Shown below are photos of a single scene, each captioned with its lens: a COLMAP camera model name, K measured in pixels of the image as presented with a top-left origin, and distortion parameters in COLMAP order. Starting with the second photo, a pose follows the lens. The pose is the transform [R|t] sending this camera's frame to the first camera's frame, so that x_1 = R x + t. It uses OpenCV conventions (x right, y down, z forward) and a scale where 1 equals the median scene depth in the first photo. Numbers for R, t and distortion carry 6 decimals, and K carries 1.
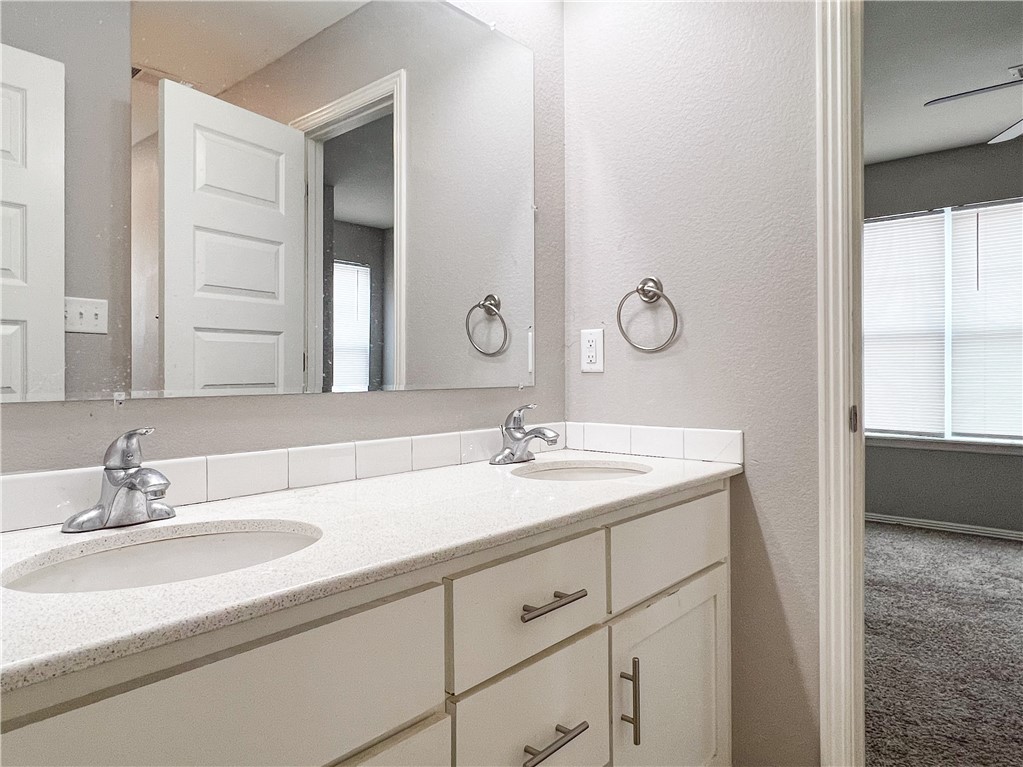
lens RADIAL K [[618.4, 0, 519.4], [0, 618.4, 373.0], [0, 0, 1]] dist [-0.006998, -0.004093]
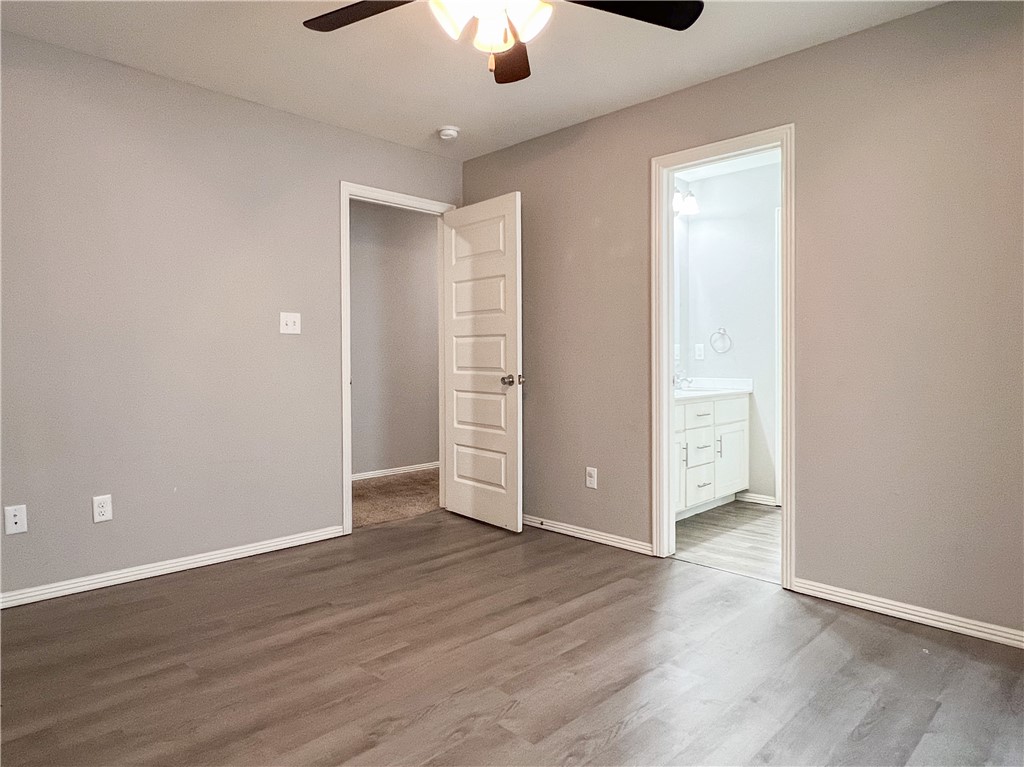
lens RADIAL K [[619.0, 0, 509.9], [0, 619.0, 381.1], [0, 0, 1]] dist [-0.006998, -0.004093]
pose [[0.997234, -0.007170, -0.073985, -0.589423], [0.009505, 0.999466, 0.031260, -0.000031], [0.073721, -0.031877, 0.996769, -2.054306]]
